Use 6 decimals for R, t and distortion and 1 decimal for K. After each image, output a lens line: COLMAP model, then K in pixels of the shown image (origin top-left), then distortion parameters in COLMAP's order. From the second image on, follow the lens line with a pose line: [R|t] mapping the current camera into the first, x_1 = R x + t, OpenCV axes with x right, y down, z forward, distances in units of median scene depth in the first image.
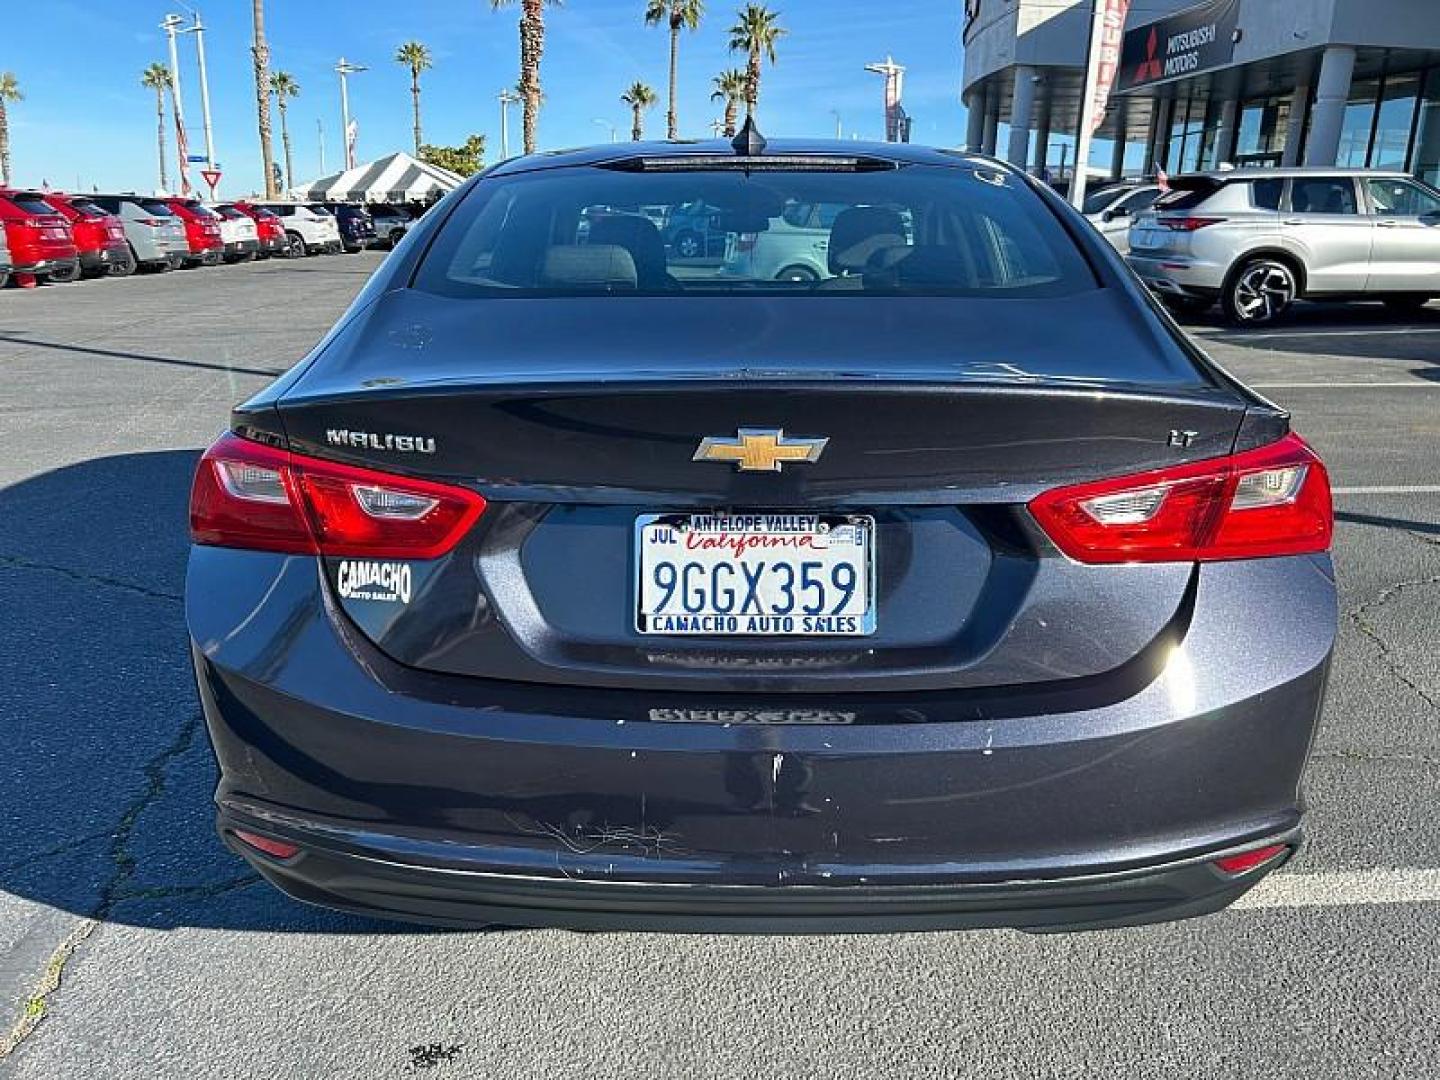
lens RADIAL K [[1088.4, 0, 709.0], [0, 1088.4, 531.7], [0, 0, 1]] dist [0.025916, -0.038032]
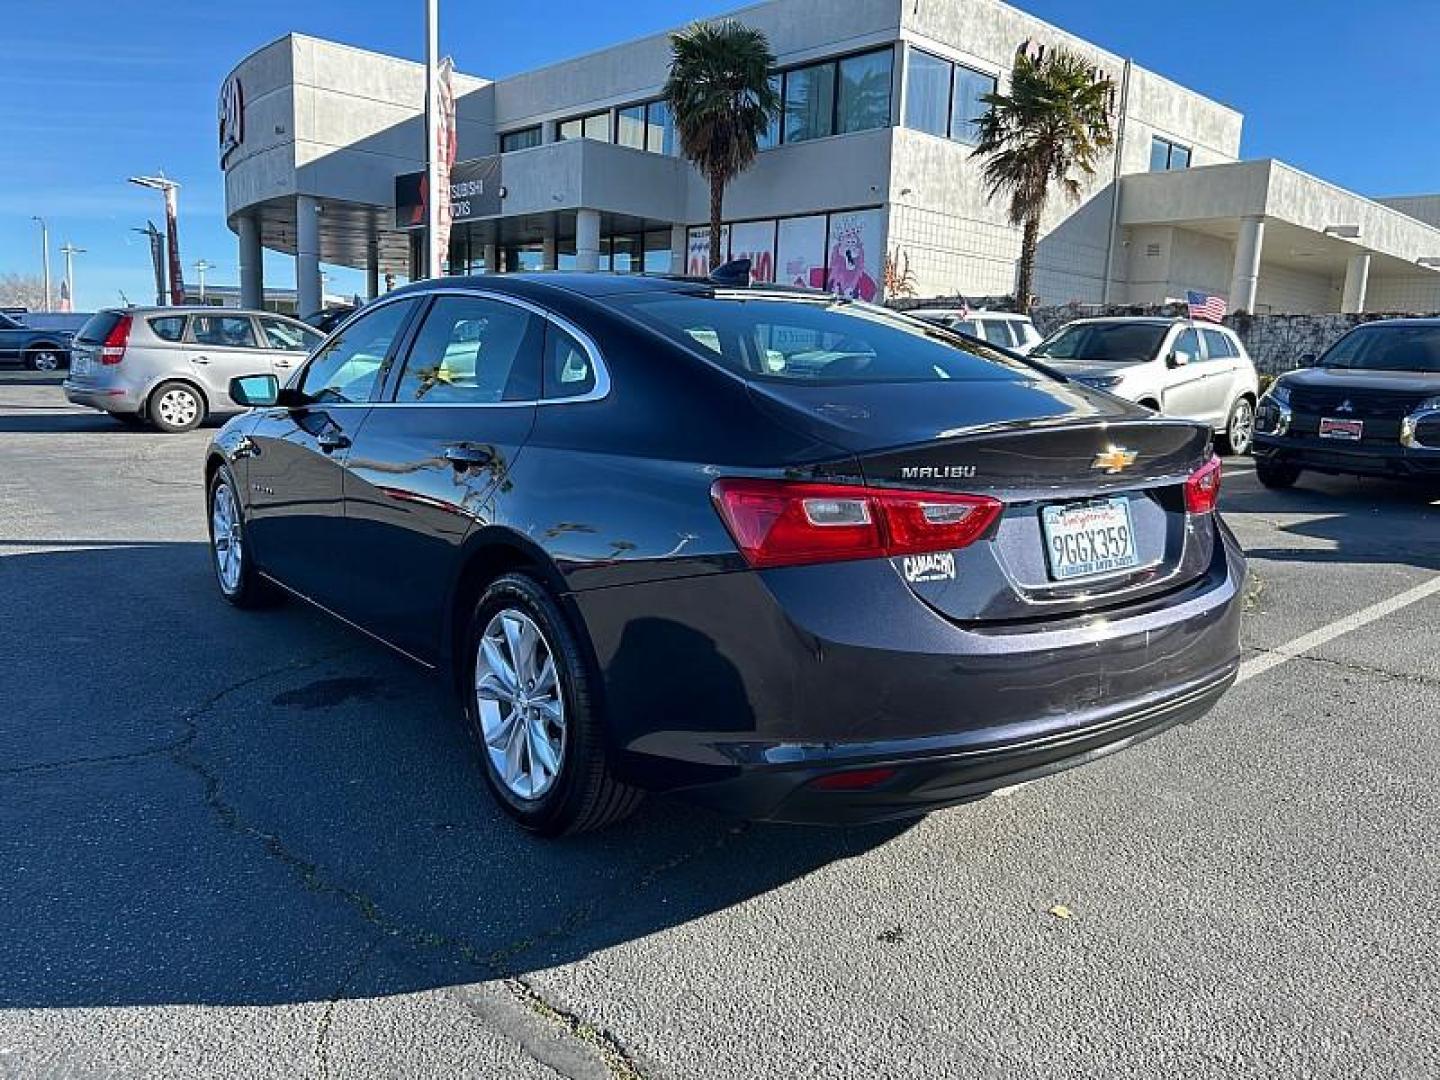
lens RADIAL K [[1070.8, 0, 739.8], [0, 1070.8, 545.8], [0, 0, 1]] dist [0.024762, -0.024983]
pose [[0.780368, -0.094902, 0.618077, -1.396414], [0.152252, 0.987507, -0.040605, 0.035303], [-0.606502, 0.125790, 0.785068, 0.010843]]
